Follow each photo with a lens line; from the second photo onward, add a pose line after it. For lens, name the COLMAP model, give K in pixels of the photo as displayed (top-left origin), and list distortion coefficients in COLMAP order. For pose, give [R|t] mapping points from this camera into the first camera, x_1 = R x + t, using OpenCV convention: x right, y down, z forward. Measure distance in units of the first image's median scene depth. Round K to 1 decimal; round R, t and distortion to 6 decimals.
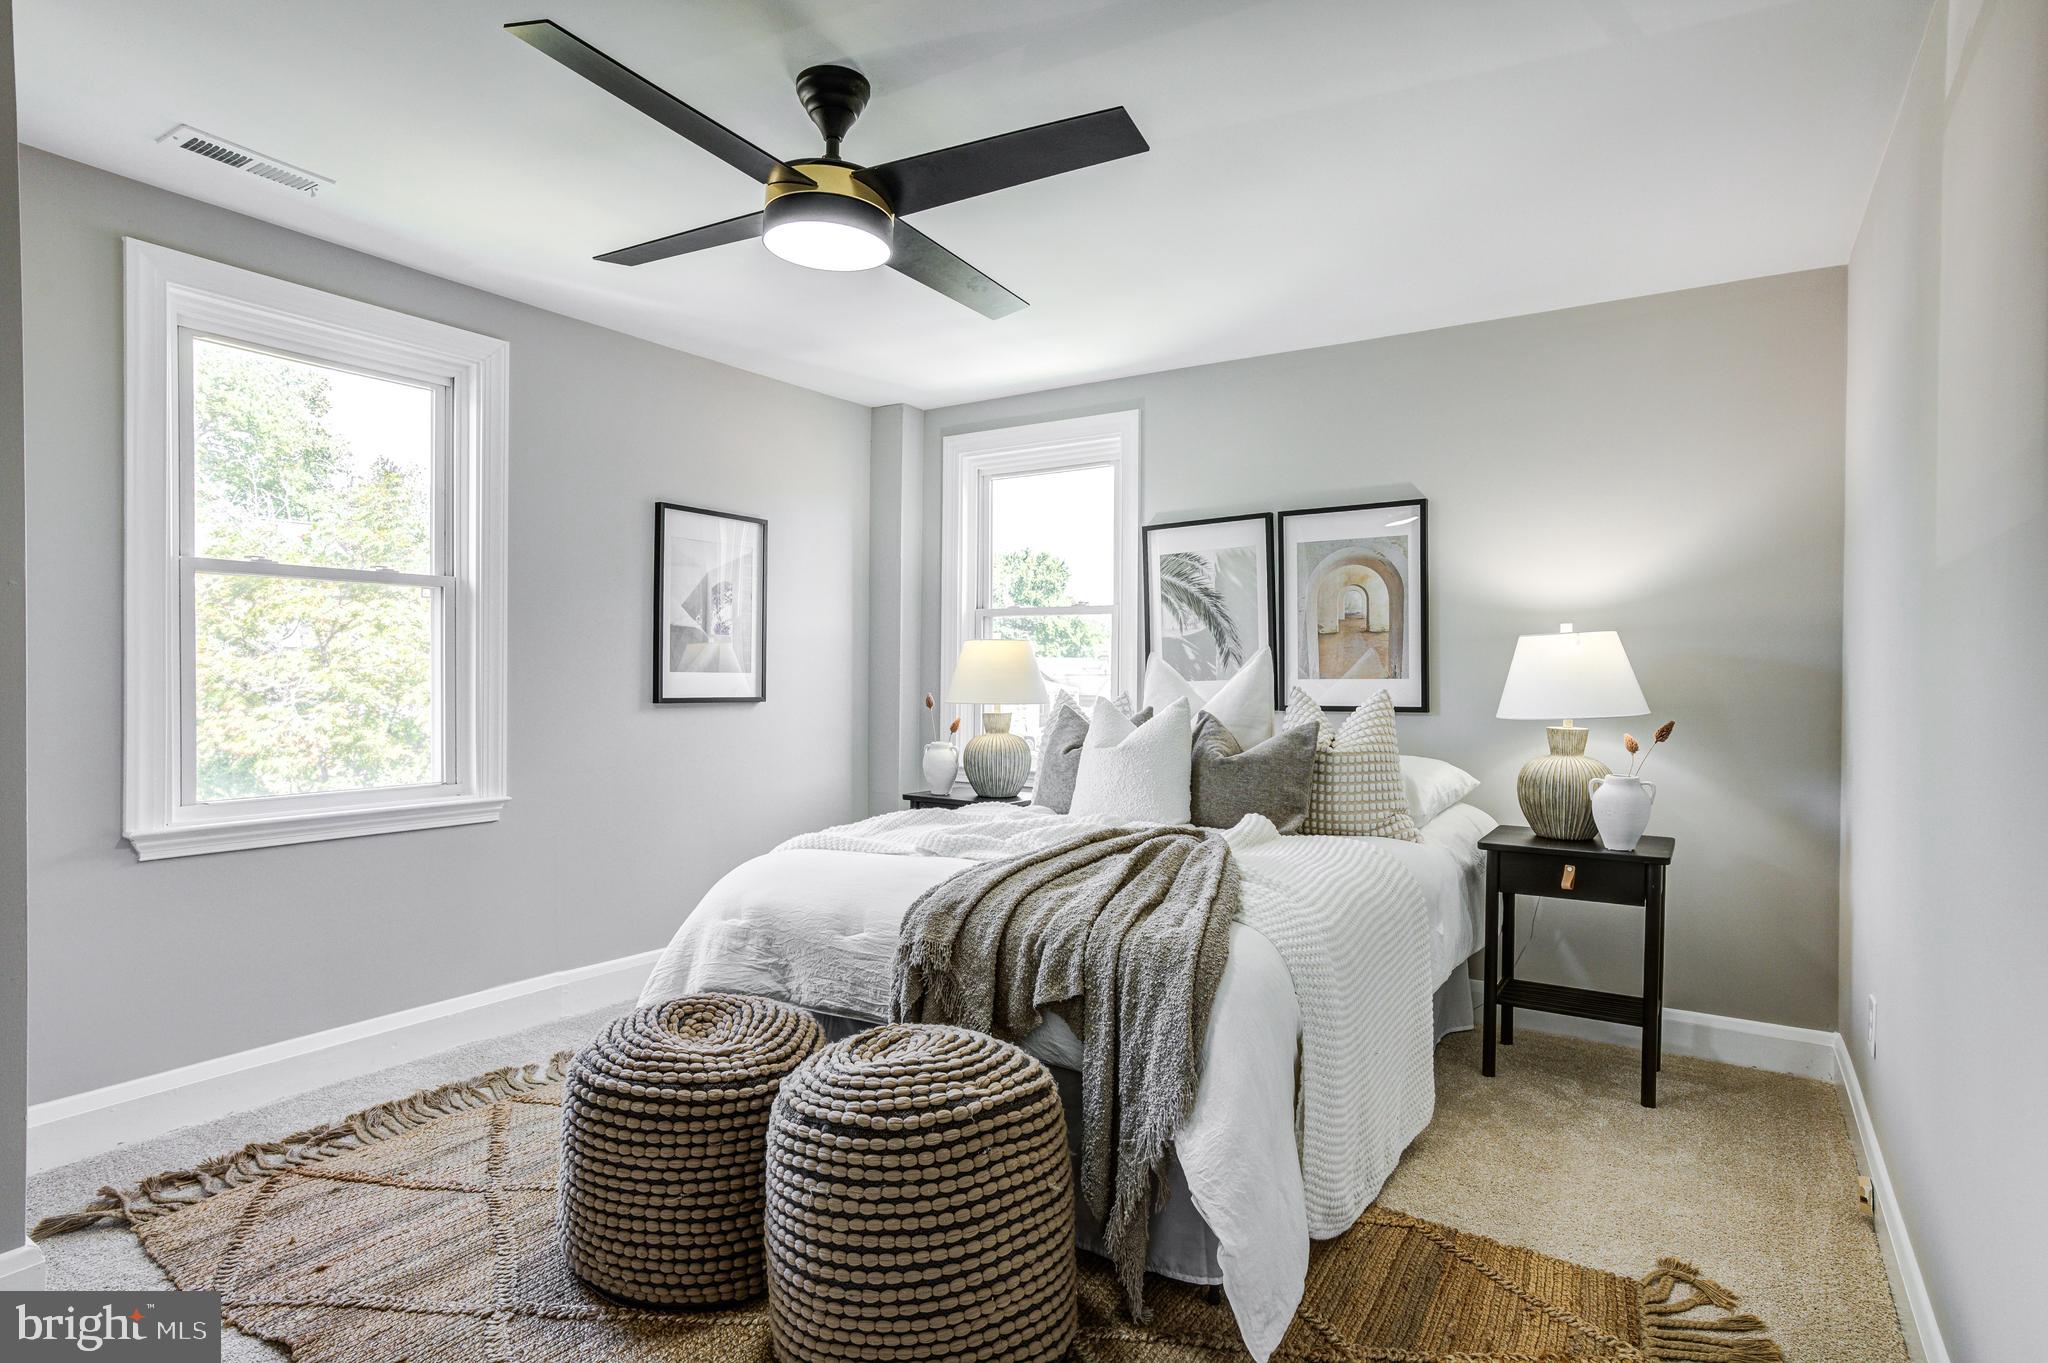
lens RADIAL K [[1124.6, 0, 1018.7], [0, 1124.6, 676.0], [0, 0, 1]] dist [-0.073776, 0.057901]
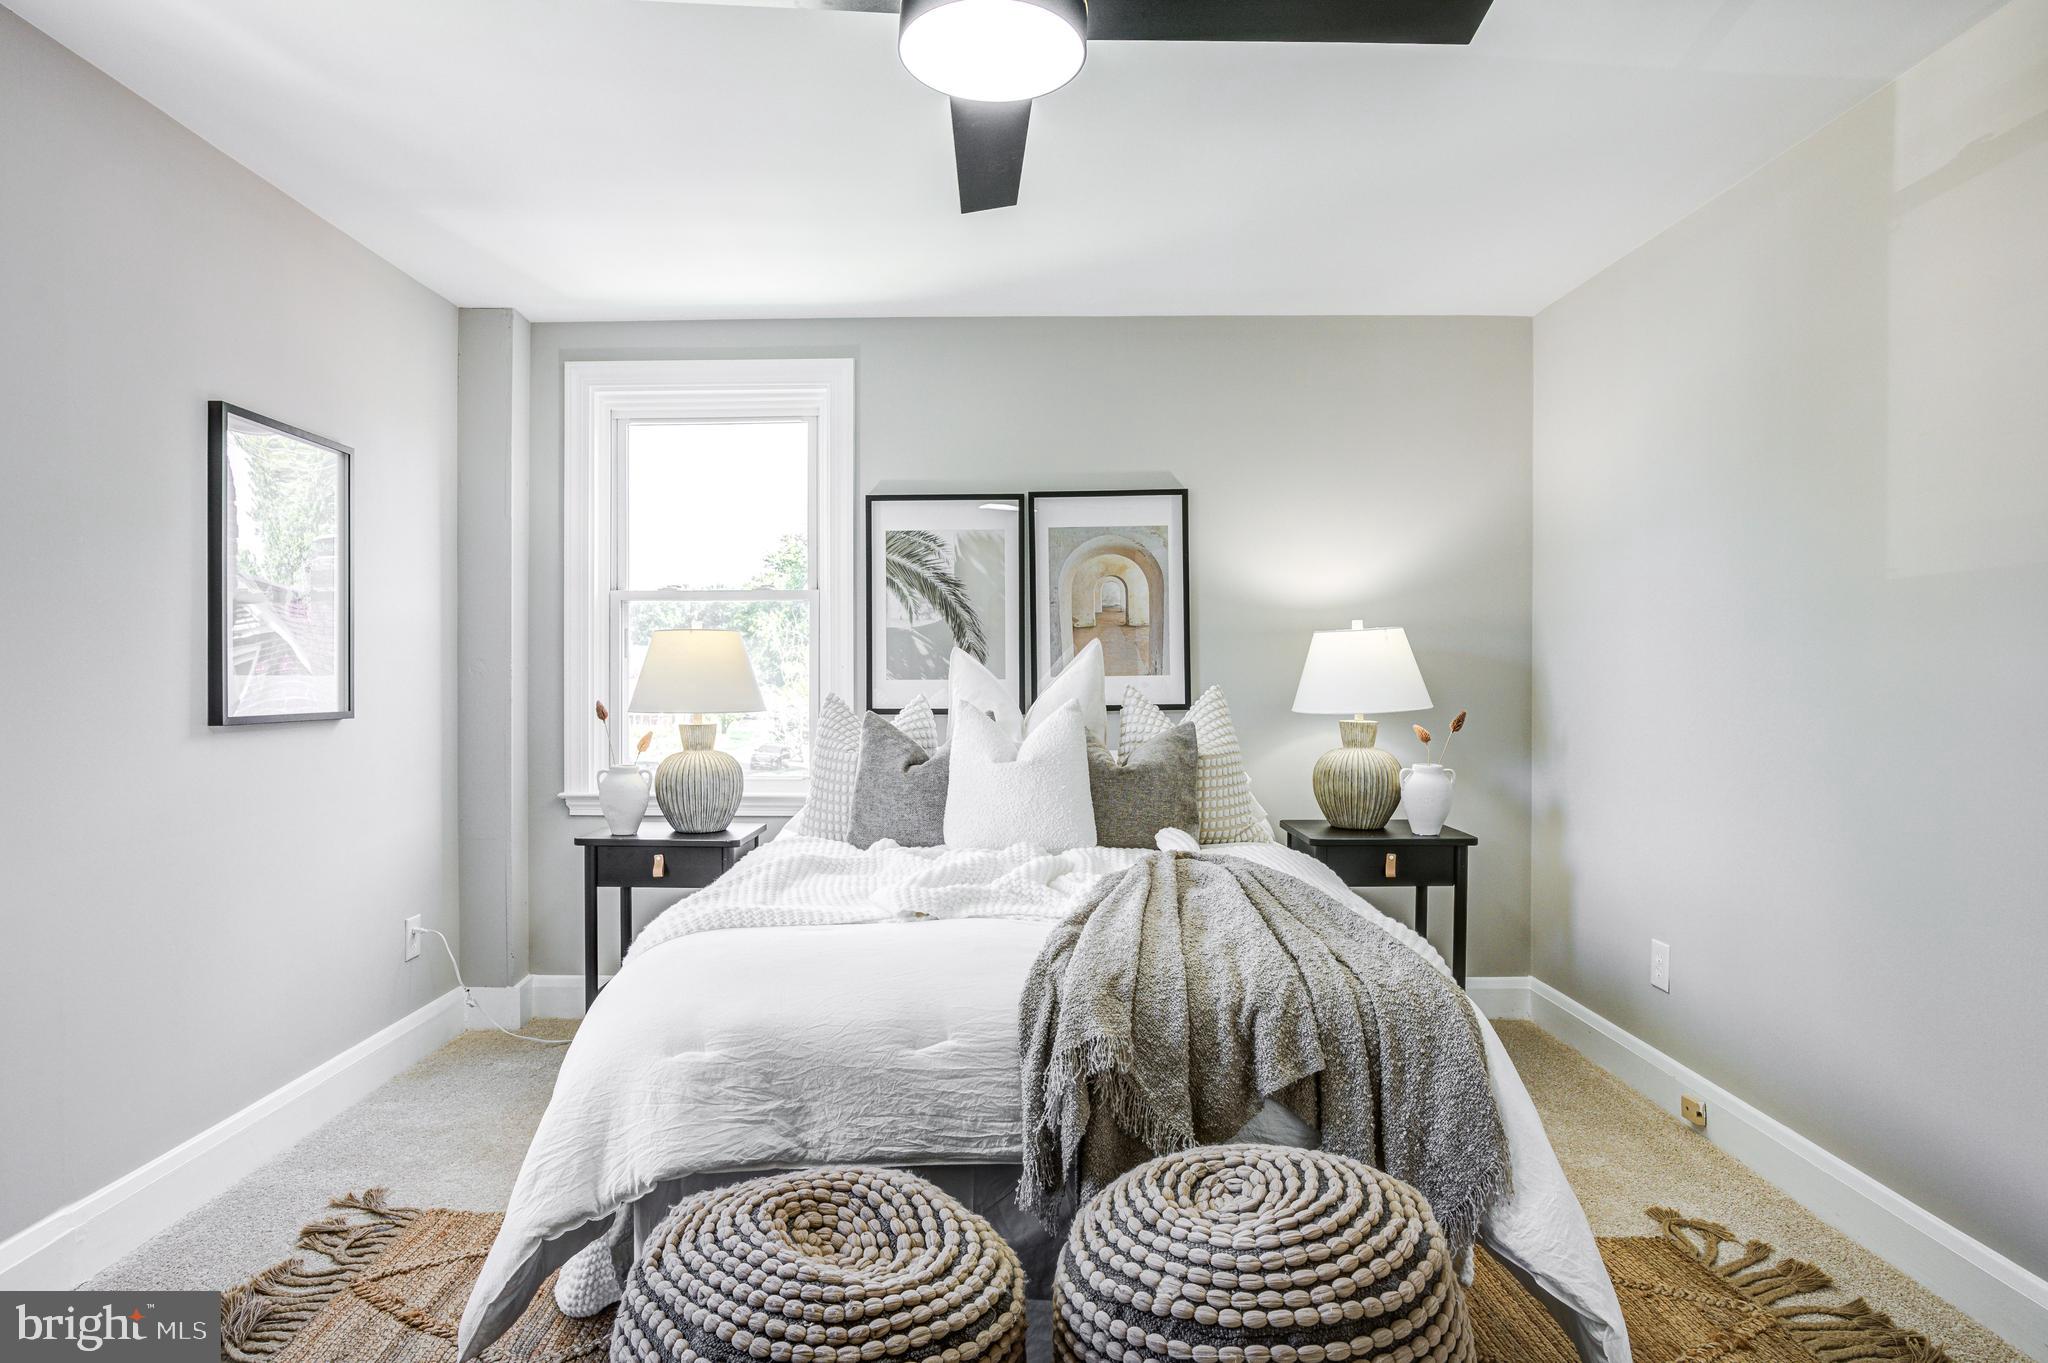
lens RADIAL K [[1176.3, 0, 1024.0], [0, 1176.3, 681.5], [0, 0, 1]] dist [-0.055576, 0.054697]
pose [[0.836854, -0.012320, 0.547288, -0.307474], [0.008716, 0.999920, 0.009182, -0.002365], [-0.547357, -0.002914, 0.836894, 0.217494]]
